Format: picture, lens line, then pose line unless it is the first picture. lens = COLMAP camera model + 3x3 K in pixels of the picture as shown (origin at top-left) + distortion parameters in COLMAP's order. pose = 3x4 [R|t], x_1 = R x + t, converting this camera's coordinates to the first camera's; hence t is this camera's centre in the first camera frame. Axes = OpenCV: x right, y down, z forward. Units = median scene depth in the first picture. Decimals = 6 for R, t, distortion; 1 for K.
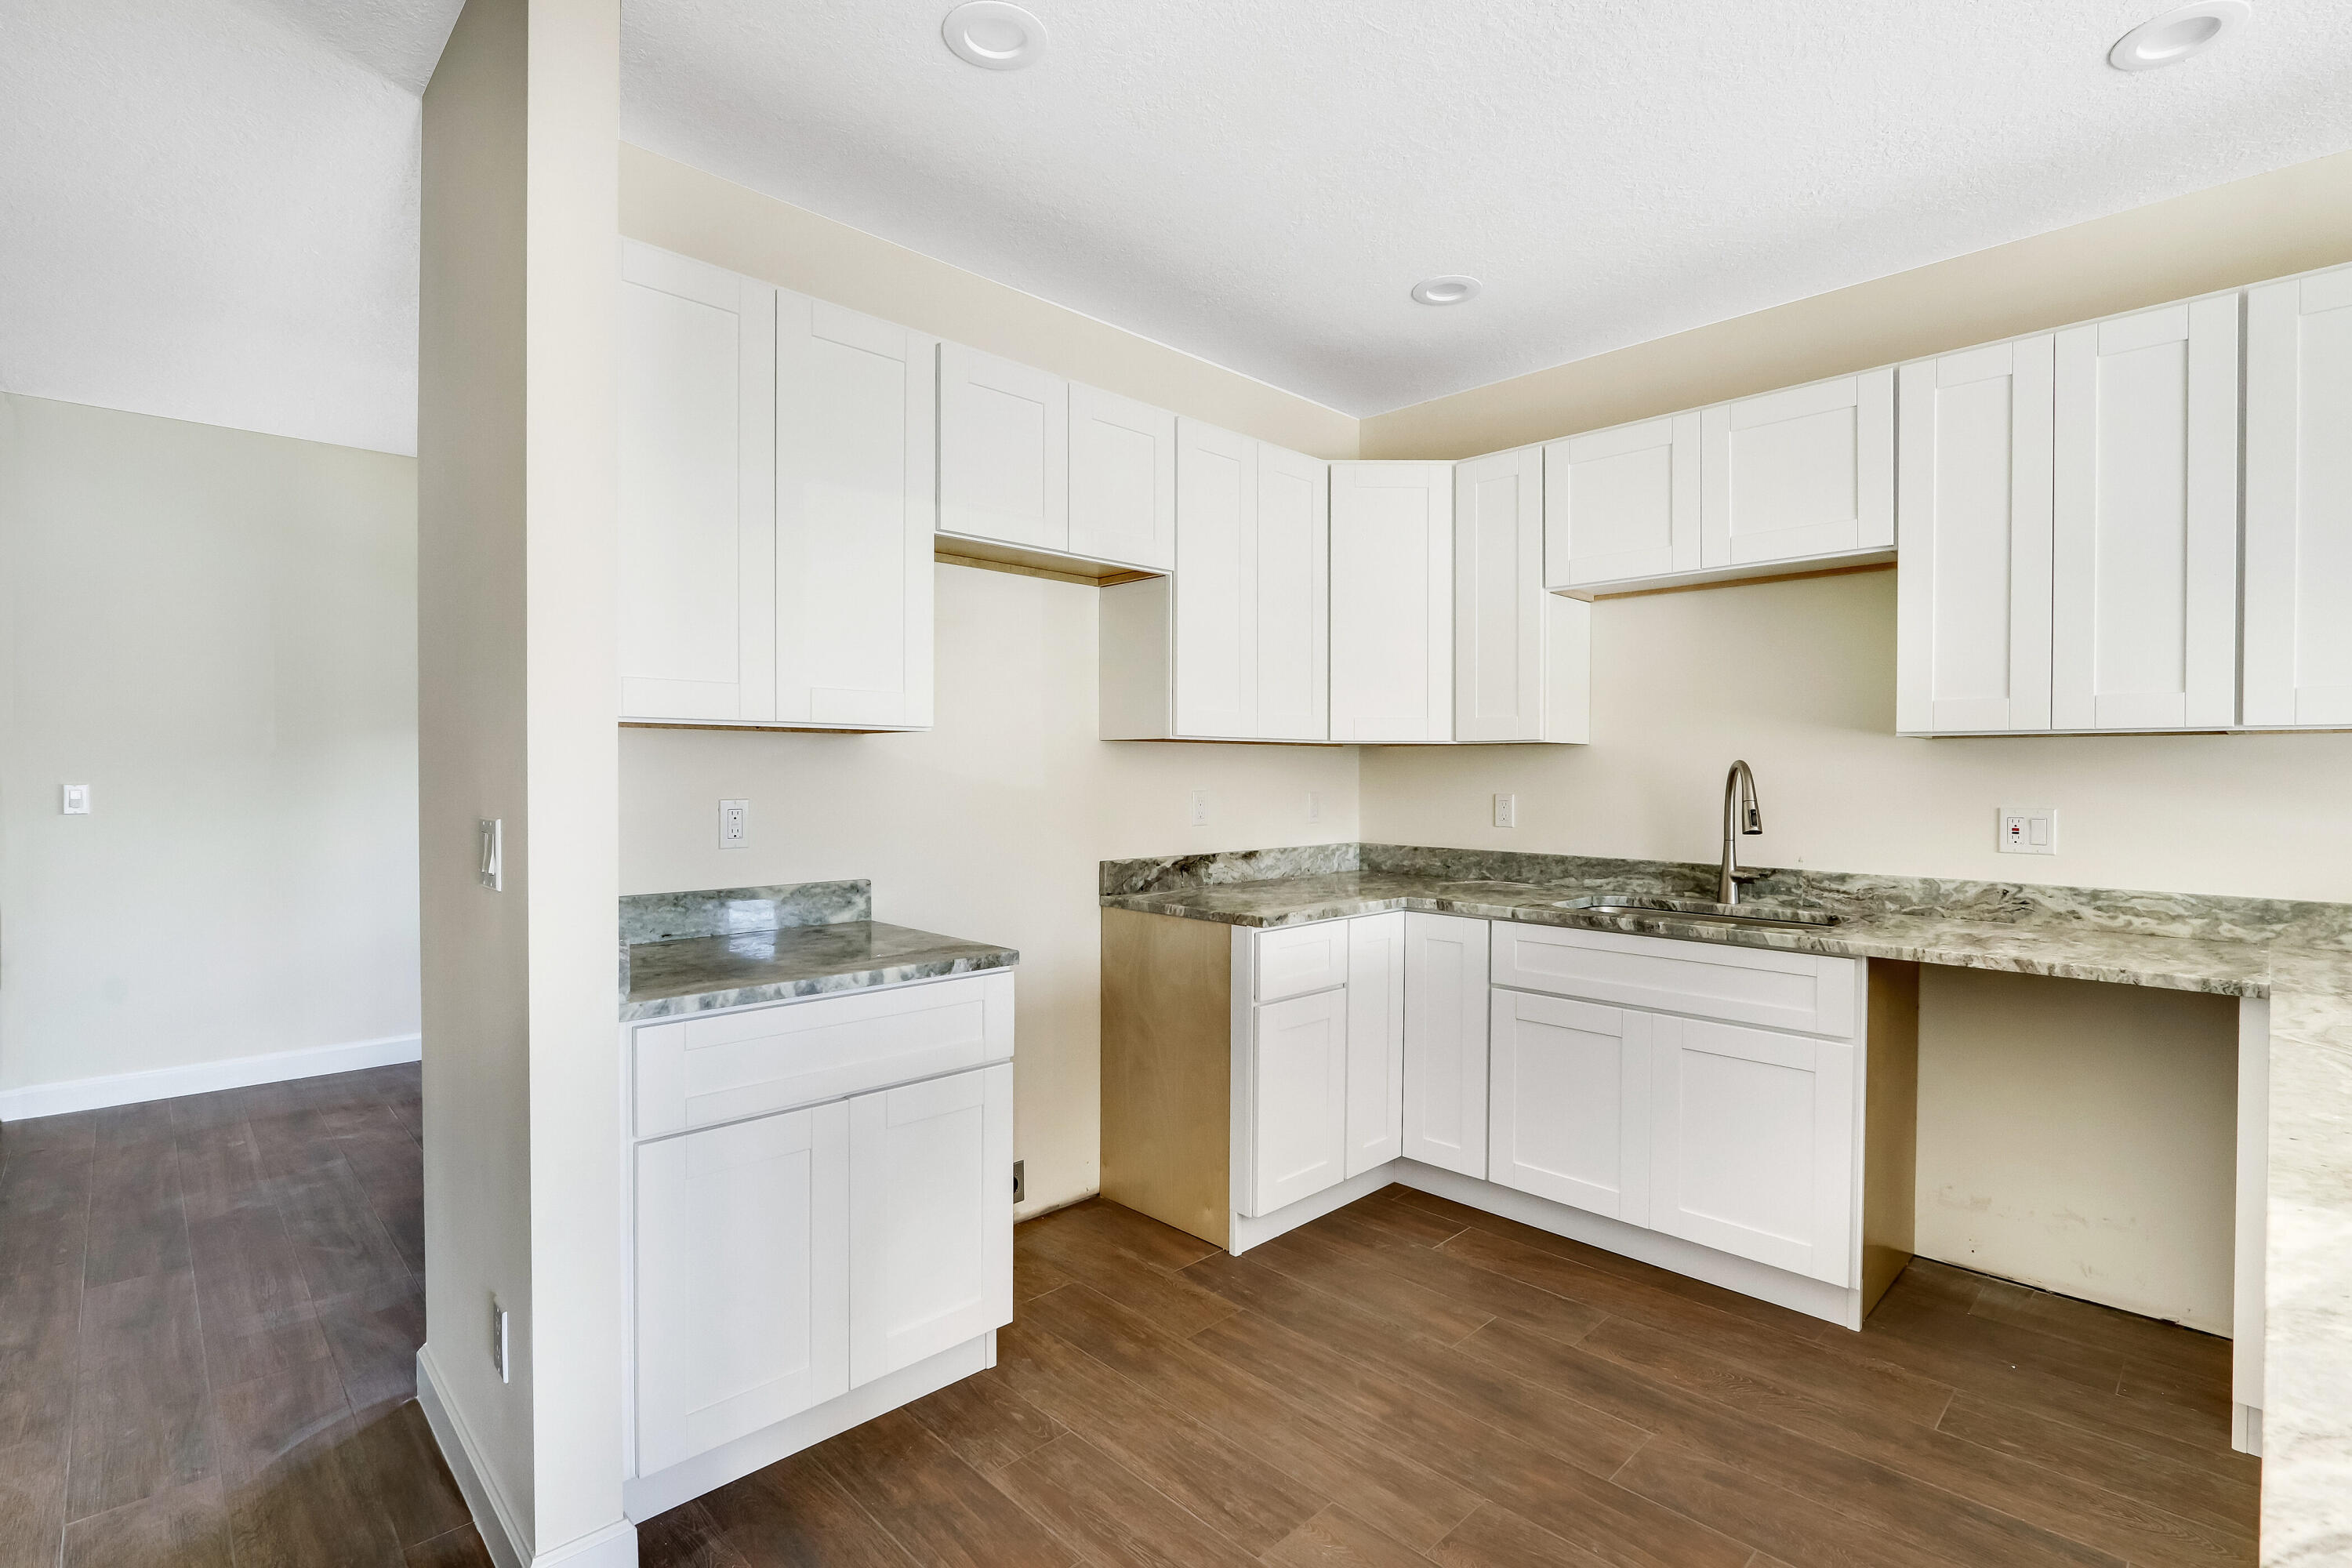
lens RADIAL K [[1089.4, 0, 1168.9], [0, 1089.4, 779.8], [0, 0, 1]] dist [-0.009704, -0.000704]
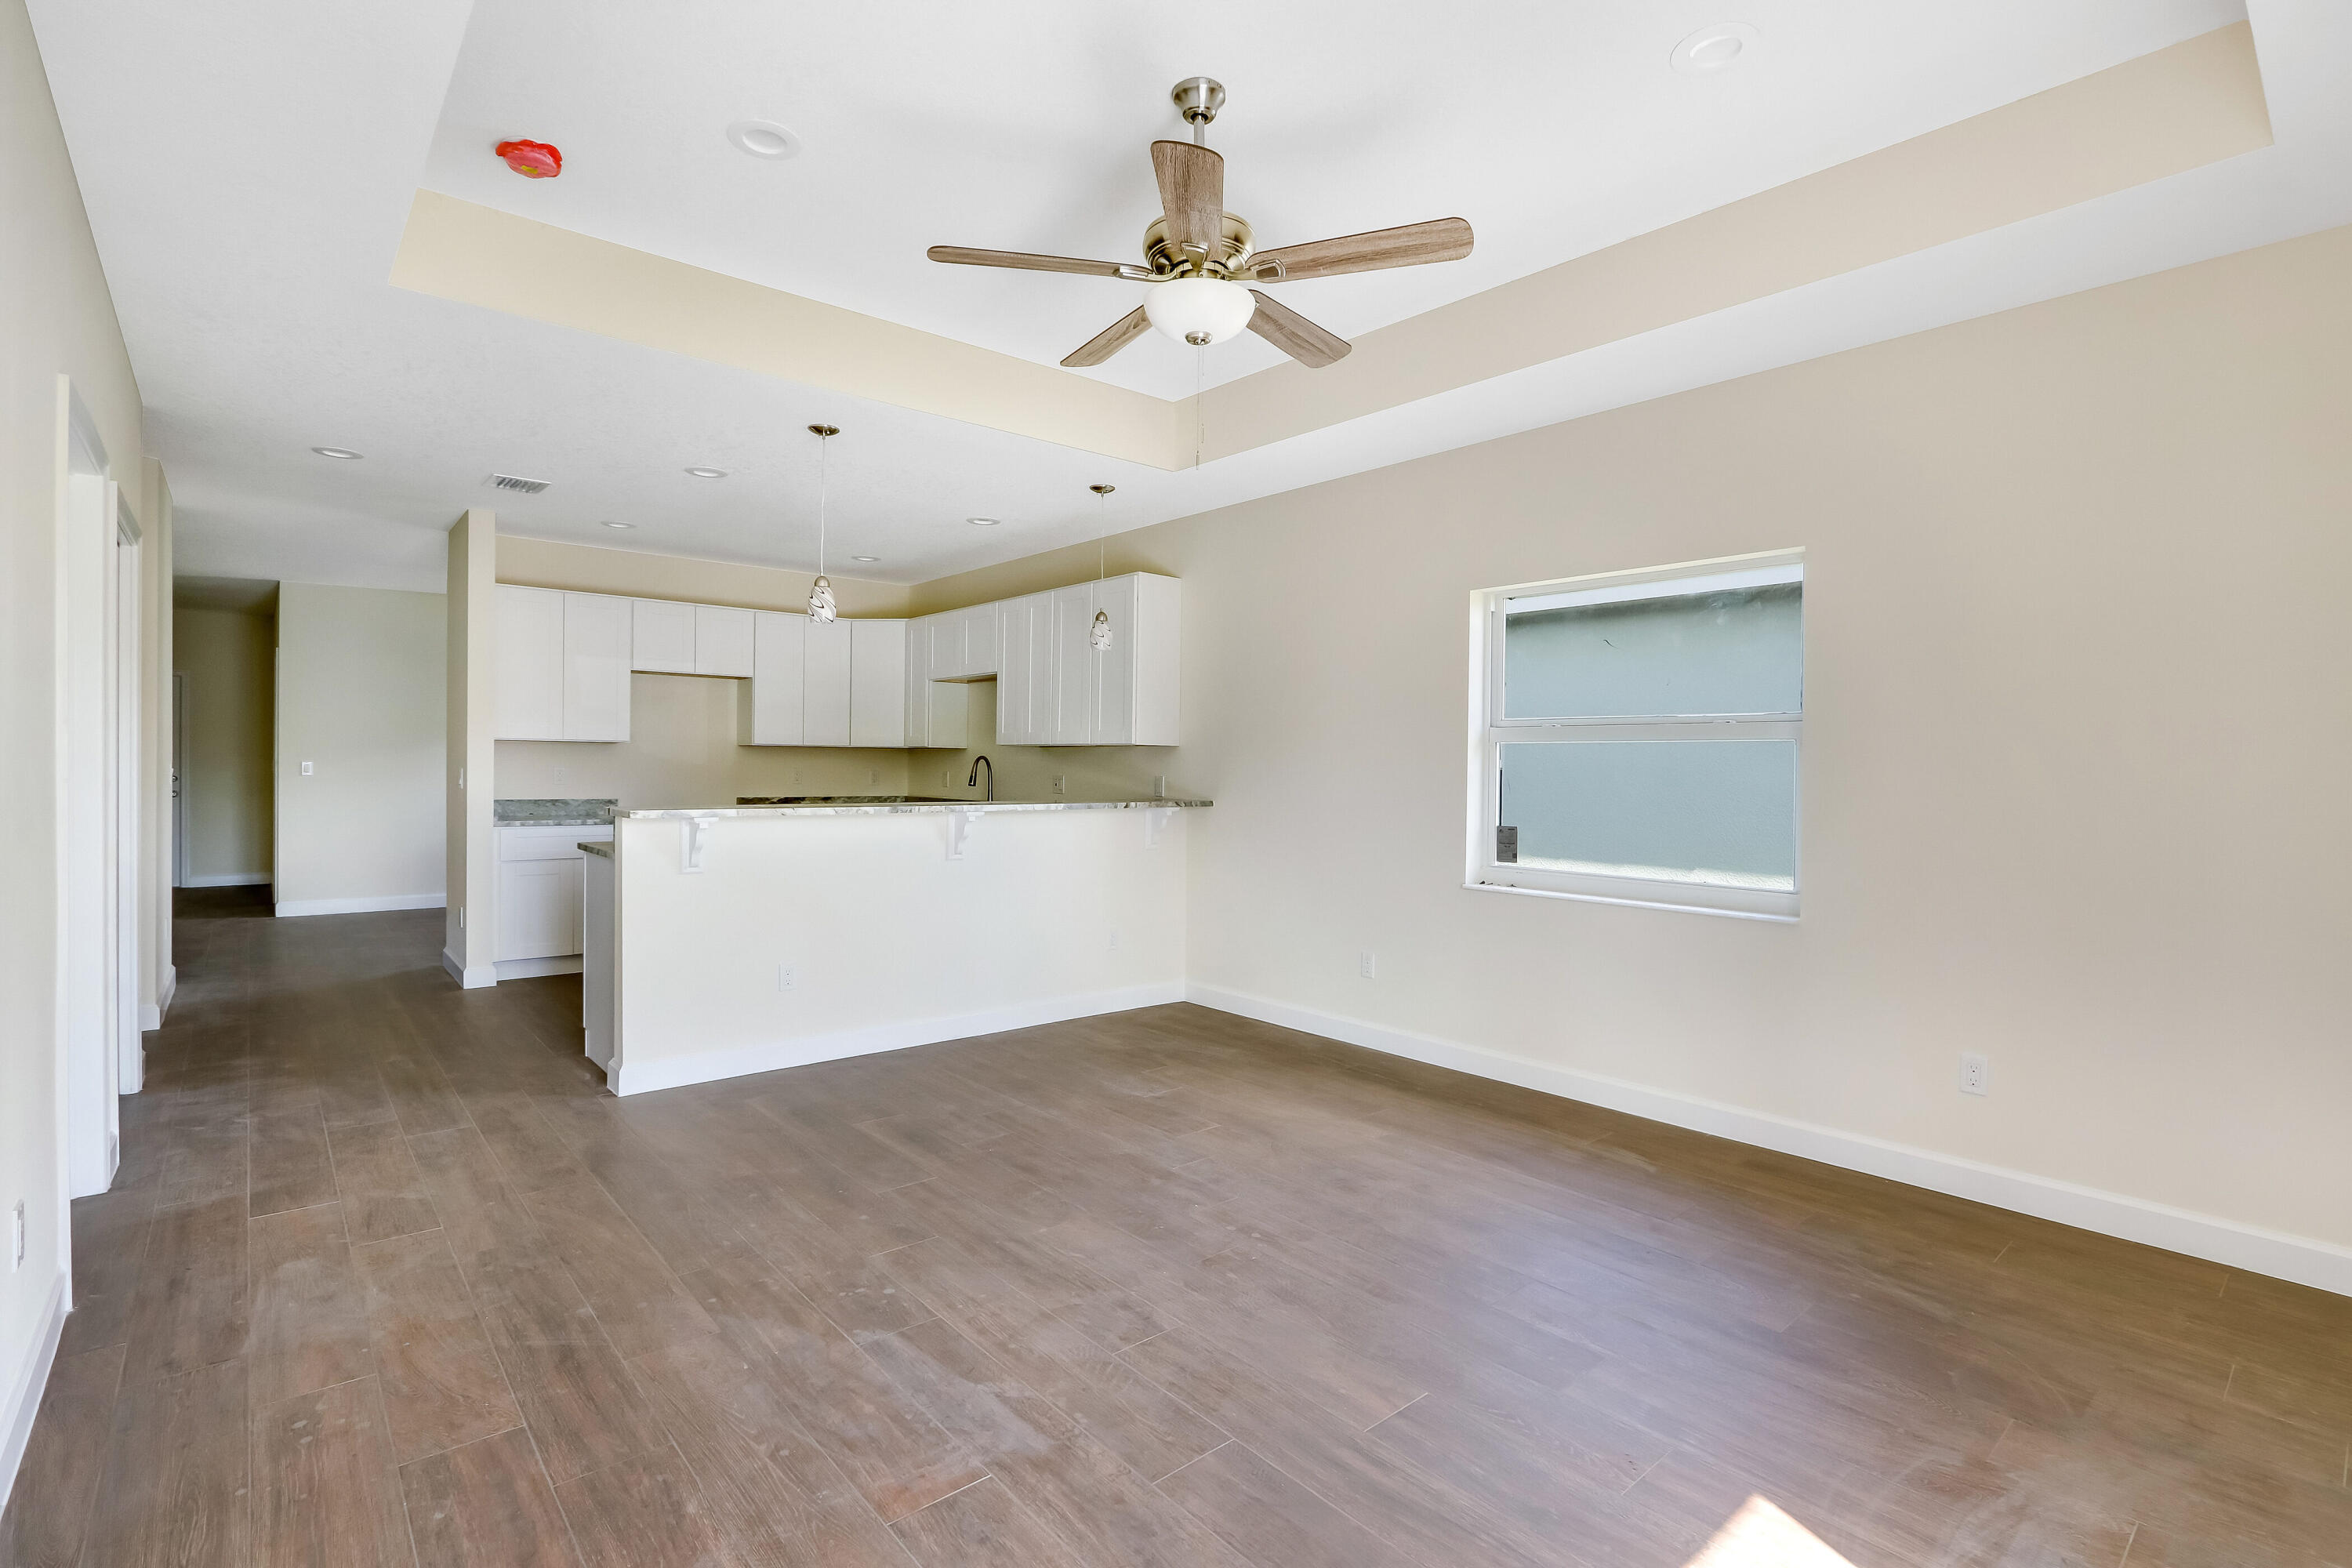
lens RADIAL K [[1089.4, 0, 1168.9], [0, 1089.4, 779.8], [0, 0, 1]] dist [-0.009704, -0.000704]
pose [[0.997788, 0.009039, -0.065862, 1.089759], [-0.008947, 0.999959, 0.001693, 0.026792], [0.065875, -0.001100, 0.997827, -1.351022]]
